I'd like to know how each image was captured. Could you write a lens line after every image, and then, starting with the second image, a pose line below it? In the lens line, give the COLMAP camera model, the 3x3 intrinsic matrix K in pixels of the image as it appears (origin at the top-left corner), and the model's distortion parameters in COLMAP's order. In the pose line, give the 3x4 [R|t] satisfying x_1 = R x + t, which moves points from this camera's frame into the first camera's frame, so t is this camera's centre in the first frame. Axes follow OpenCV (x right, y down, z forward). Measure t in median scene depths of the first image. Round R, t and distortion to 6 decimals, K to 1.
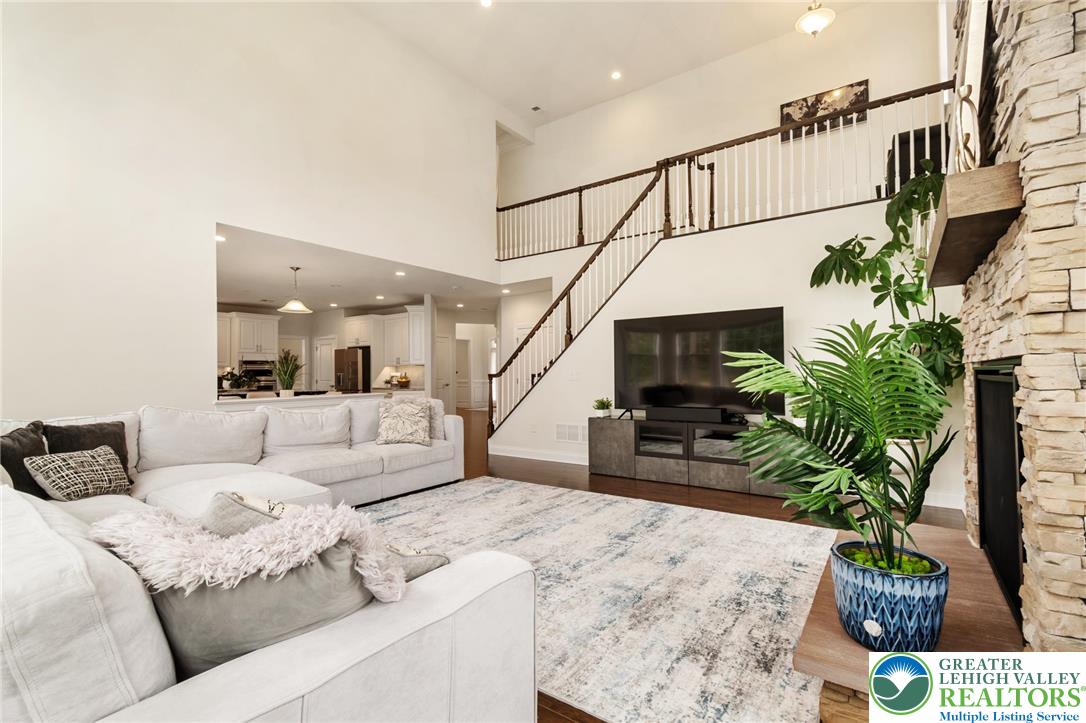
lens RADIAL K [[490.6, 0, 543.8], [0, 490.6, 375.5], [0, 0, 1]] dist [0.000869, -0.000370]
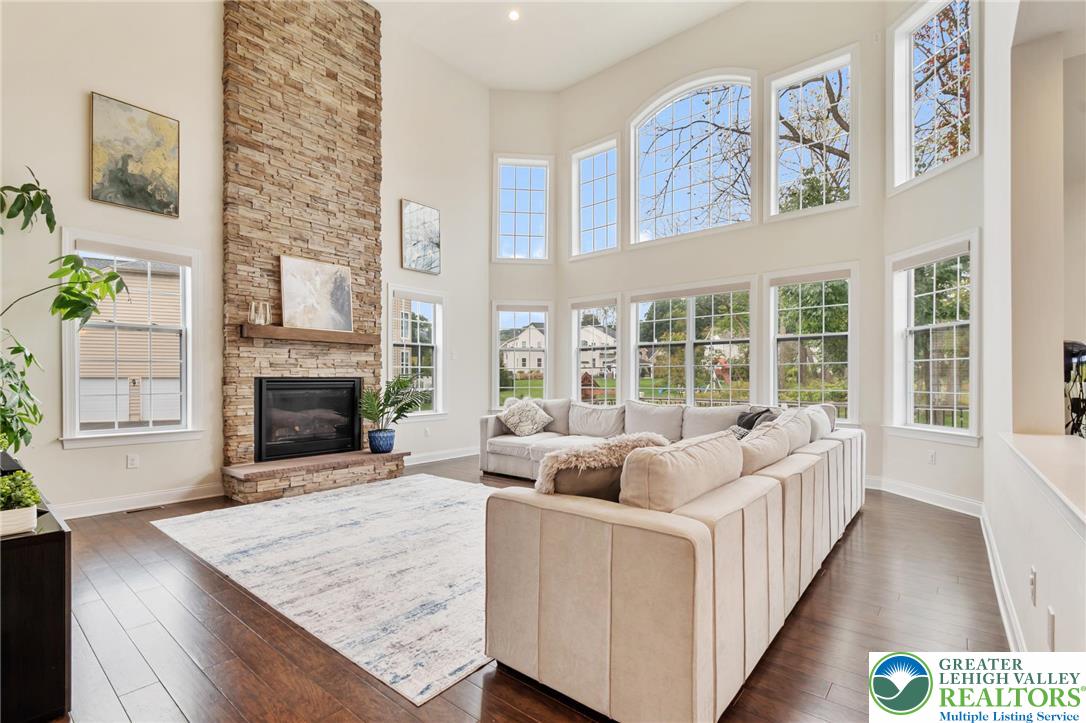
lens RADIAL K [[490.6, 0, 543.8], [0, 490.6, 375.5], [0, 0, 1]] dist [0.000869, -0.000370]
pose [[-0.997781, 0.010377, 0.065773, -0.335127], [0.009811, 0.999912, -0.008925, -0.001578], [-0.065860, -0.008260, -0.997795, 1.972027]]
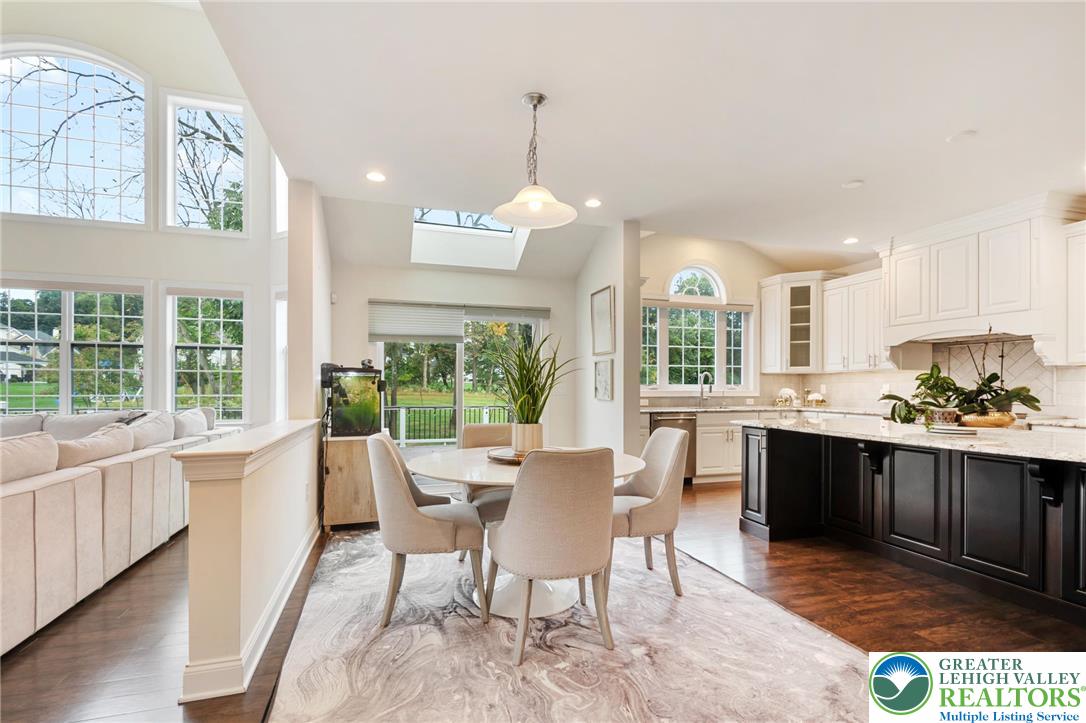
lens RADIAL K [[500.1, 0, 550.8], [0, 500.1, 383.2], [0, 0, 1]] dist [-0.002987, -0.001055]
pose [[-0.590688, -0.000253, -0.806900, -0.383393], [0.001284, 0.999998, -0.001254, -0.000048], [0.806899, -0.001777, -0.590687, 2.333005]]
